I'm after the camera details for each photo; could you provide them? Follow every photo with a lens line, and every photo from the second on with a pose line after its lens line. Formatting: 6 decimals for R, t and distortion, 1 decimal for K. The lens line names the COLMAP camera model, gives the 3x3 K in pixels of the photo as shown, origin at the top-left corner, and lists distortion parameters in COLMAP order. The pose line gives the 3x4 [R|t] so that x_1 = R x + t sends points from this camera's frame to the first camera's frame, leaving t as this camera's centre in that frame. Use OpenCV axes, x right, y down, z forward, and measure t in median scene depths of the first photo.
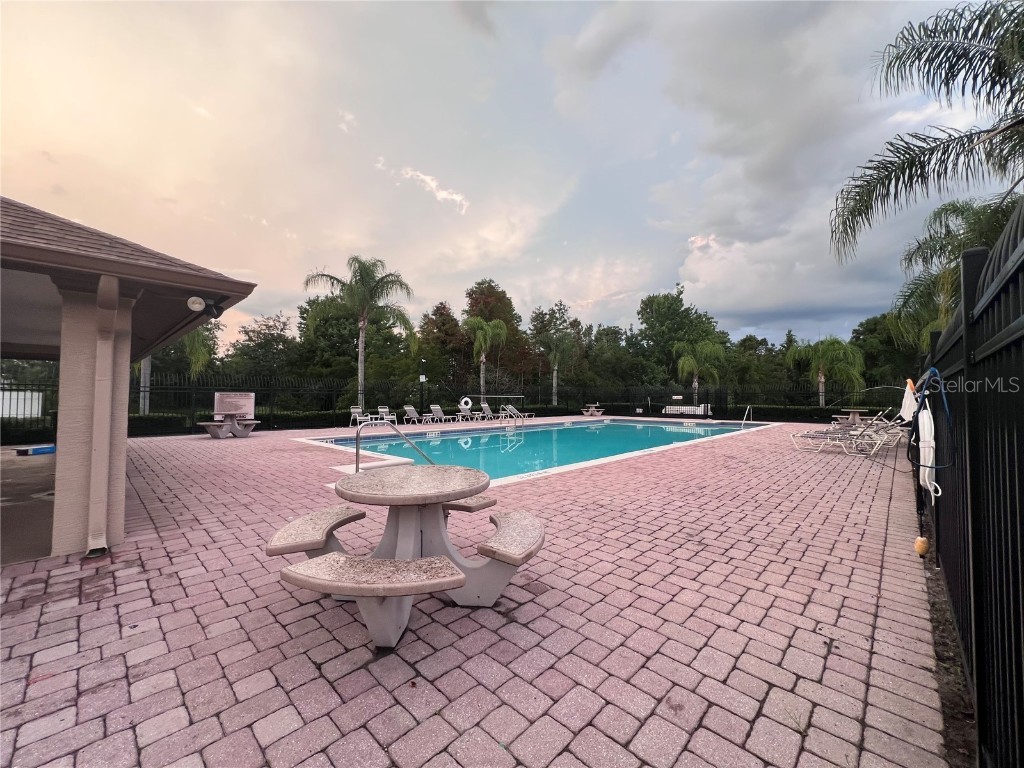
lens RADIAL K [[409.1, 0, 512.0], [0, 409.1, 384.0], [0, 0, 1]] dist [-0.014043, -0.000116]
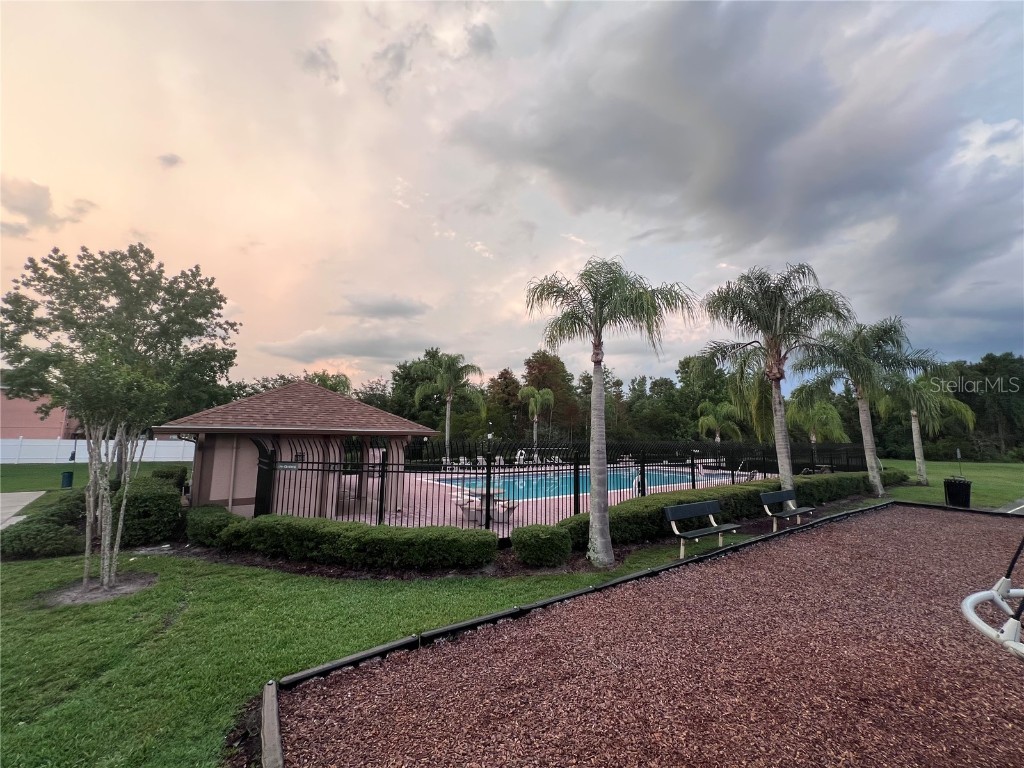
lens RADIAL K [[413.5, 0, 512.0], [0, 413.5, 384.0], [0, 0, 1]] dist [-0.001948, -0.000265]
pose [[0.986976, -0.011982, -0.160422, 0.065814], [-0.004066, 0.995045, -0.099340, -0.040264], [0.160817, 0.098698, 0.982037, -0.304352]]
